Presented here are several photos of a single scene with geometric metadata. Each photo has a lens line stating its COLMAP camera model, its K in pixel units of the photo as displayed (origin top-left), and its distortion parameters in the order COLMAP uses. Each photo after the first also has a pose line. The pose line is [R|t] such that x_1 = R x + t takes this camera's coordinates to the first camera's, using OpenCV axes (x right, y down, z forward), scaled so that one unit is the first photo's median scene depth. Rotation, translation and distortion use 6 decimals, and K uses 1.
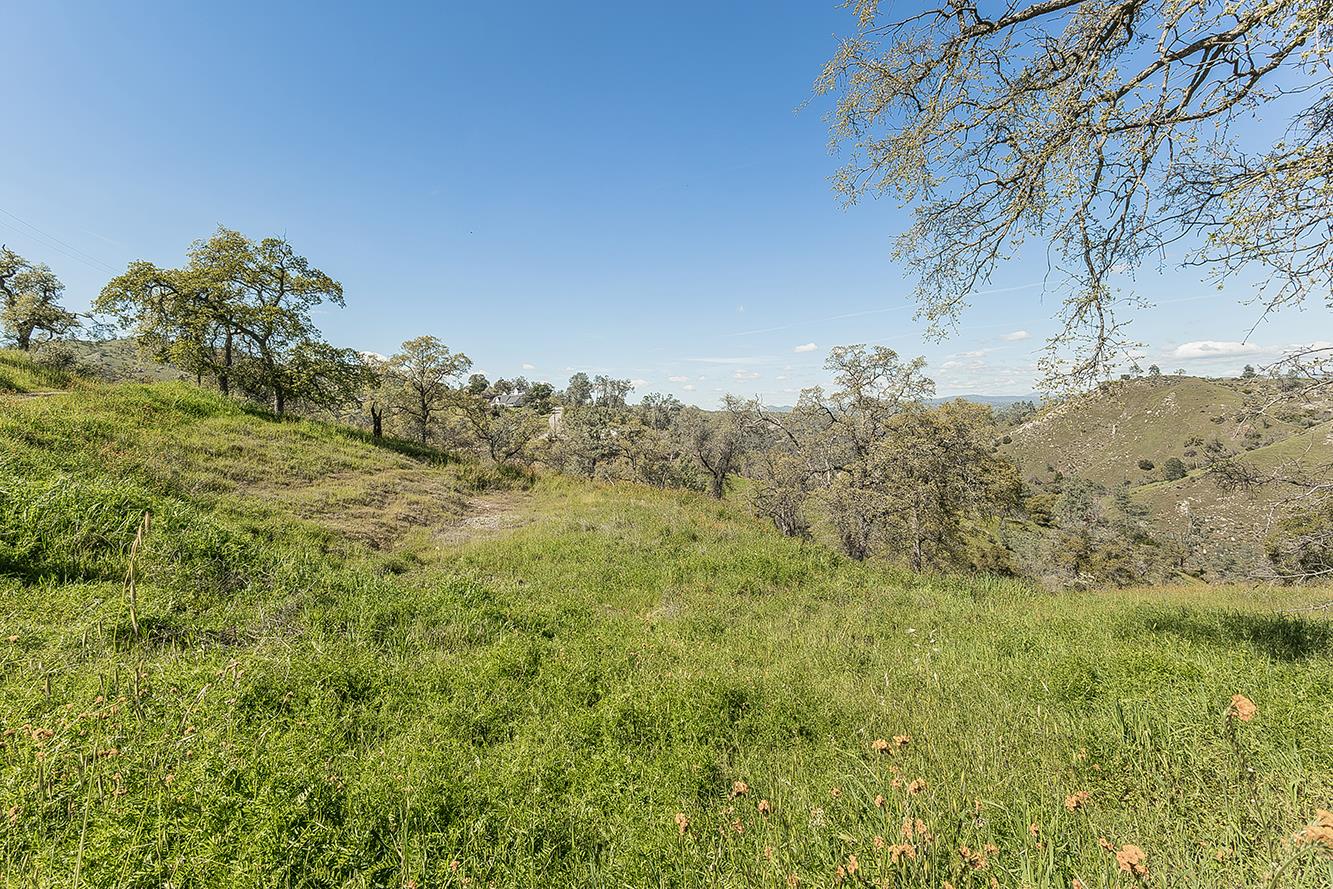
lens RADIAL K [[557.2, 0, 662.2], [0, 557.2, 441.6], [0, 0, 1]] dist [0.004061, -0.000171]
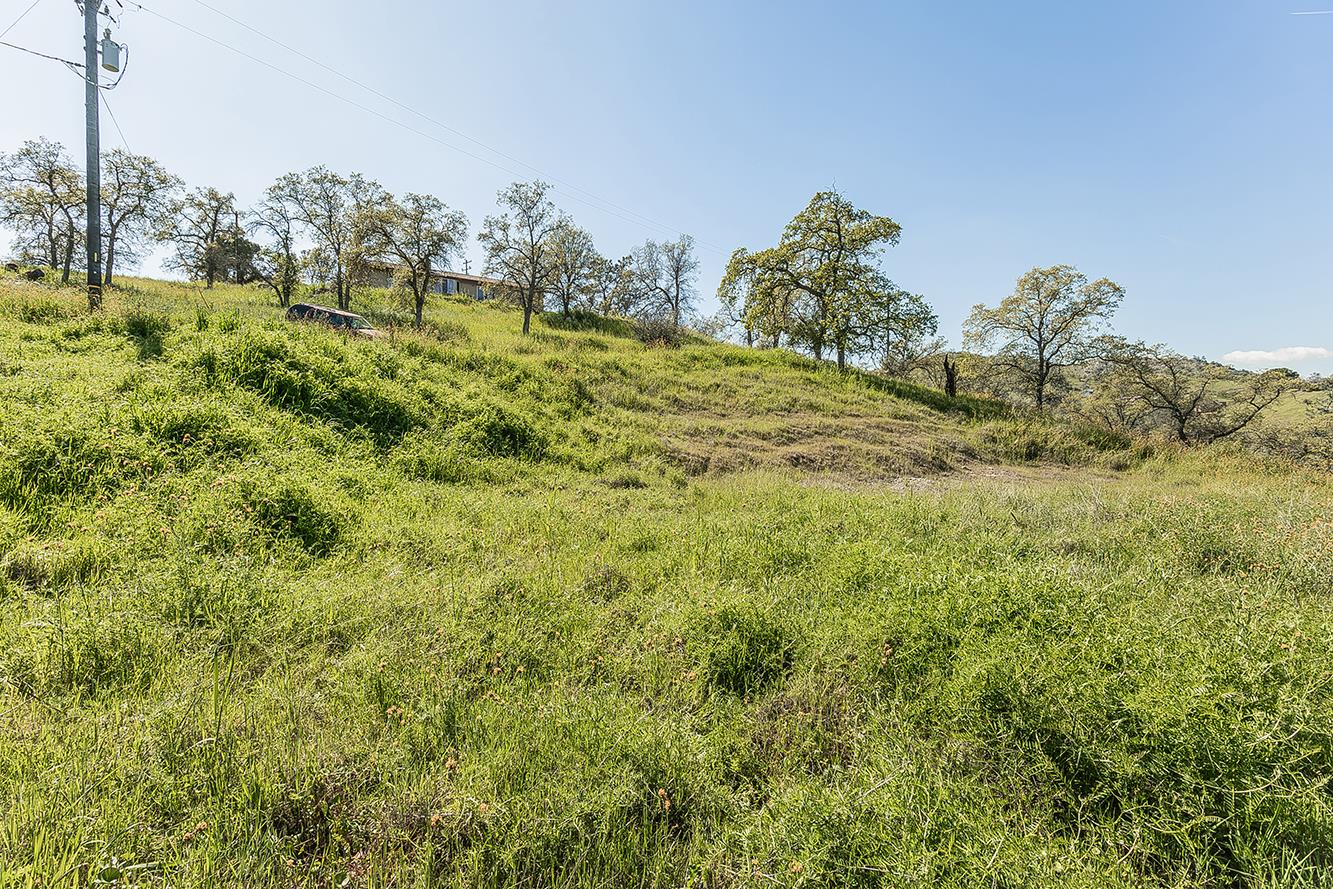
lens RADIAL K [[557.2, 0, 661.9], [0, 557.2, 443.8], [0, 0, 1]] dist [0.004061, -0.000171]
pose [[0.337653, 0.043130, -0.940282, 0.110474], [-0.044440, 0.998566, 0.029845, 0.047380], [0.940221, 0.031709, 0.339085, 0.255017]]
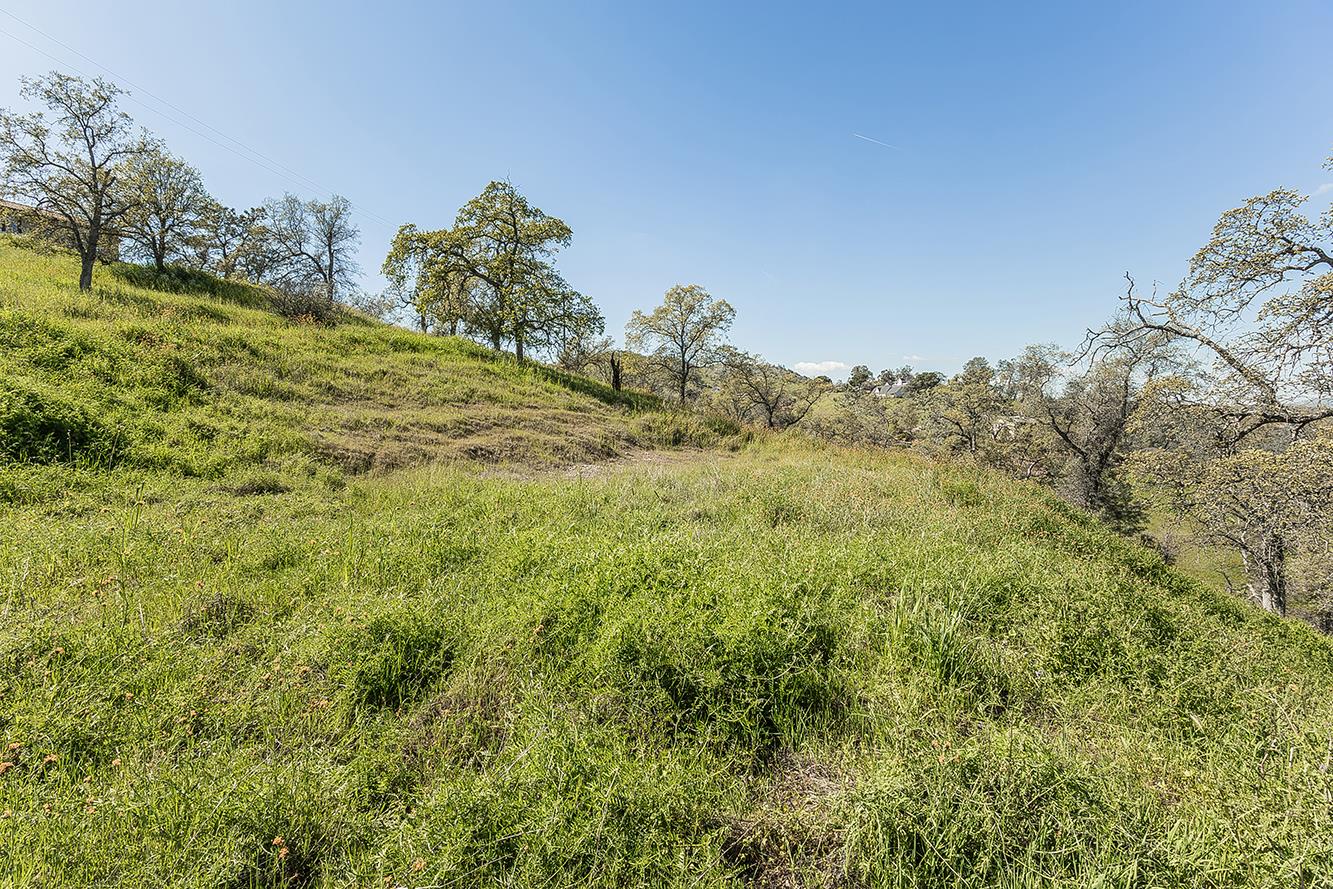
lens RADIAL K [[557.2, 0, 663.3], [0, 557.2, 442.0], [0, 0, 1]] dist [0.004061, -0.000171]
pose [[0.782772, 0.038958, -0.621088, 0.113595], [-0.033349, 0.999230, 0.020647, 0.046857], [0.621414, 0.004551, 0.783469, 0.257217]]
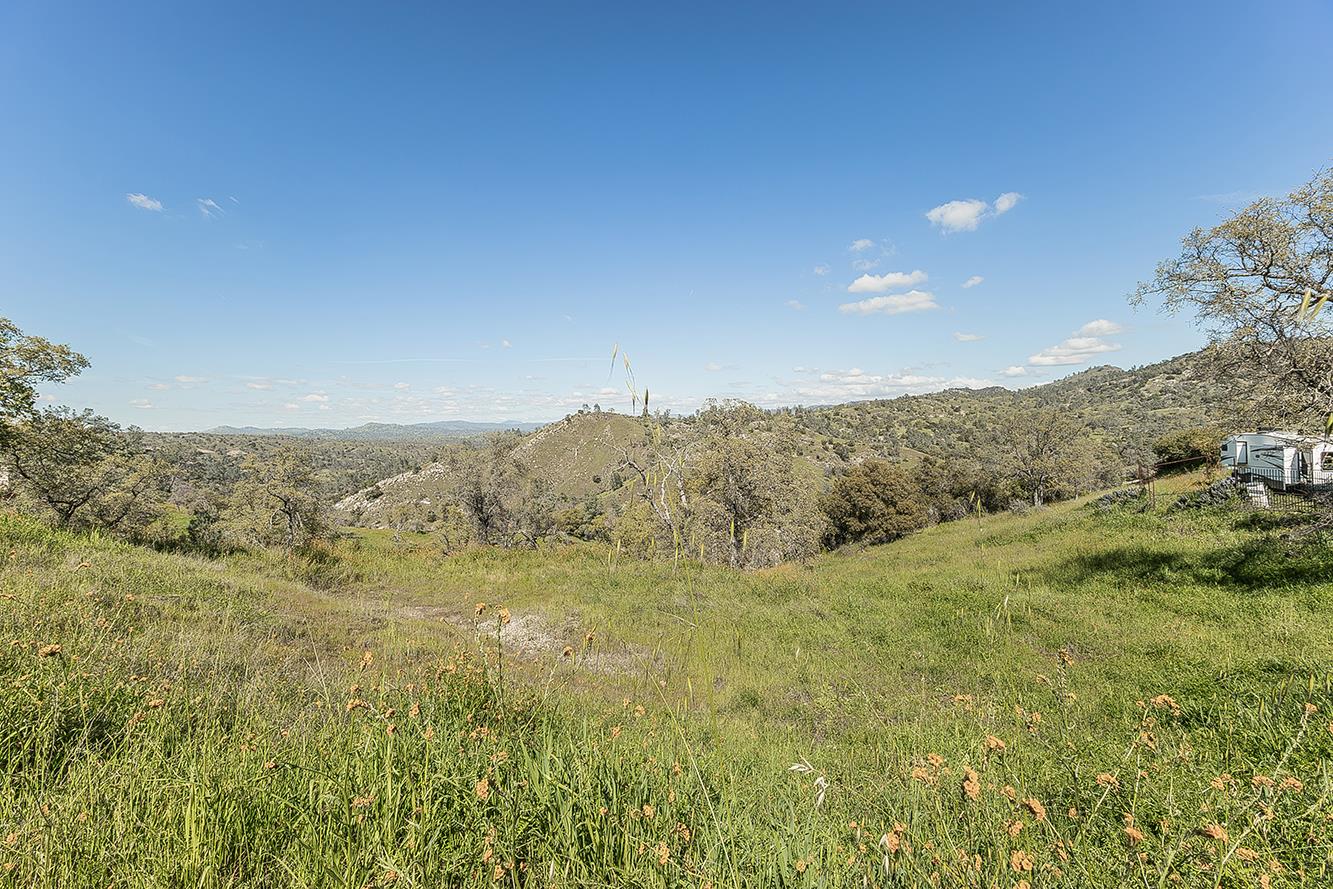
lens RADIAL K [[557.2, 0, 662.0], [0, 557.2, 446.8], [0, 0, 1]] dist [0.004061, -0.000171]
pose [[0.654965, -0.003220, 0.755652, -0.380254], [0.028742, 0.999373, -0.020654, -0.034529], [-0.755112, 0.035247, 0.654647, 0.226143]]
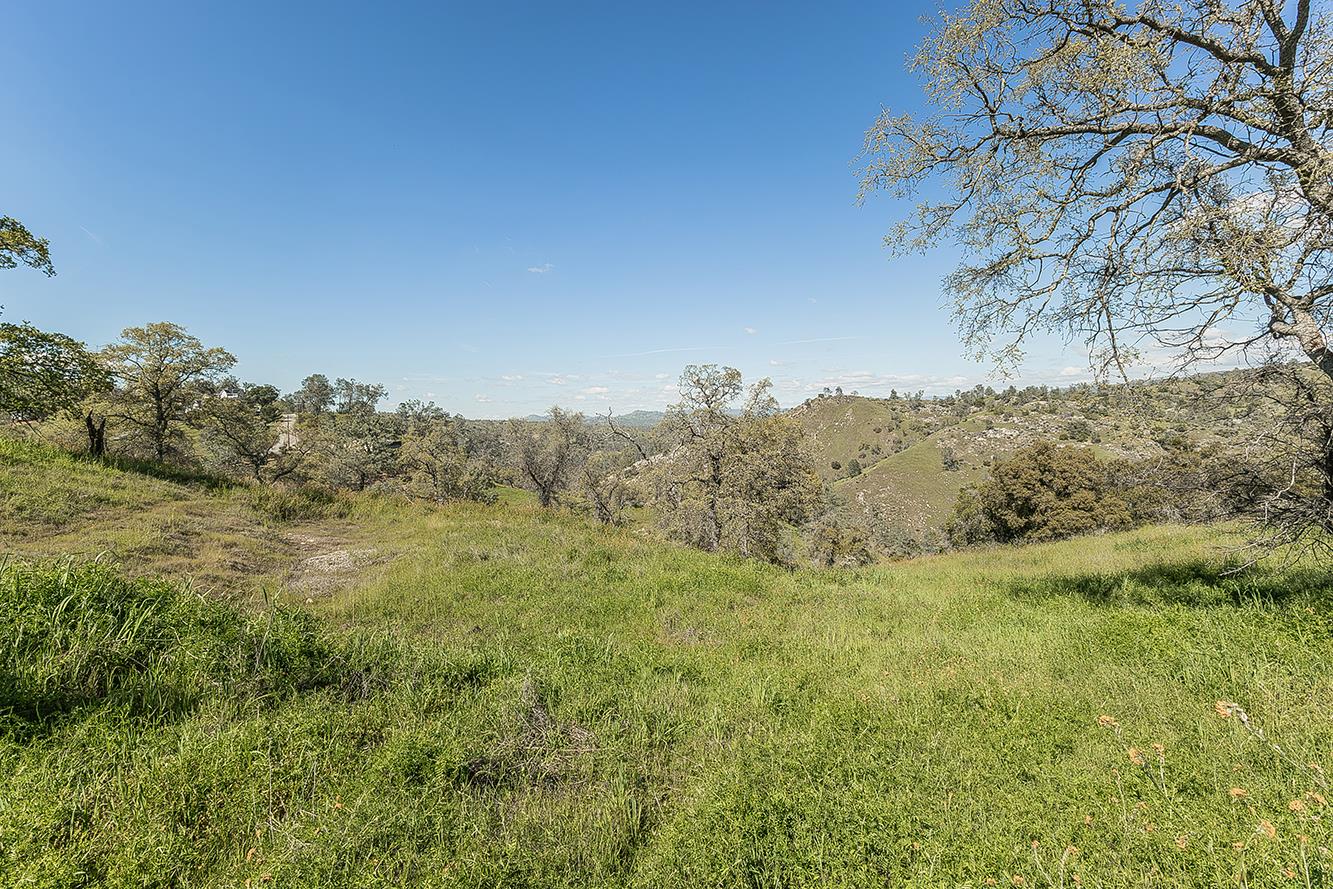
lens RADIAL K [[557.2, 0, 662.1], [0, 557.2, 442.2], [0, 0, 1]] dist [0.004061, -0.000171]
pose [[0.913764, -0.008238, 0.406161, -0.110212], [0.014655, 0.999812, -0.012693, -0.006438], [-0.405980, 0.017550, 0.913713, 0.030465]]
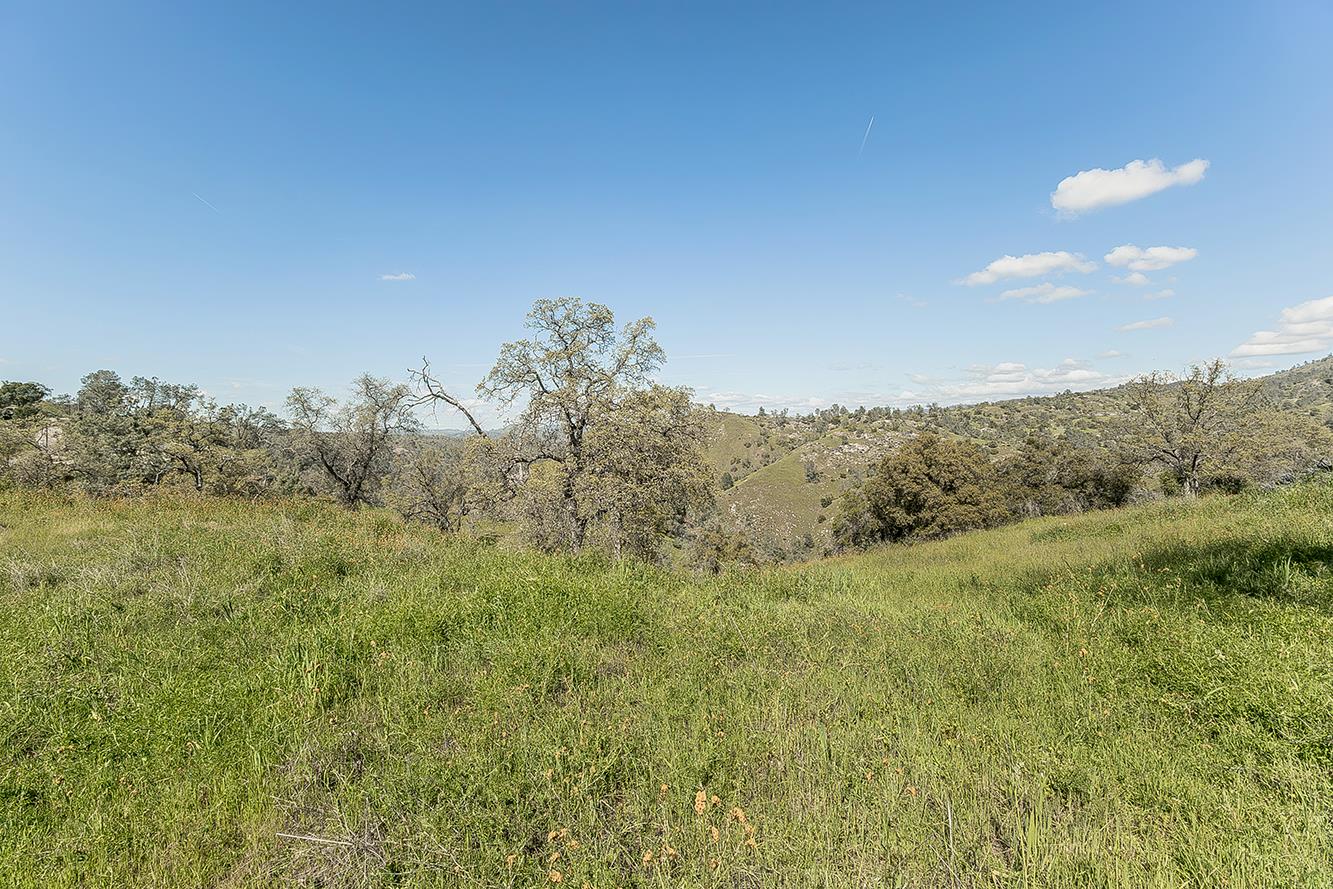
lens RADIAL K [[557.2, 0, 662.4], [0, 557.2, 443.4], [0, 0, 1]] dist [0.004061, -0.000171]
pose [[0.803723, 0.008391, 0.594944, -0.004187], [0.015566, 0.999262, -0.035122, 0.036585], [-0.594800, 0.037489, 0.802999, 0.190724]]
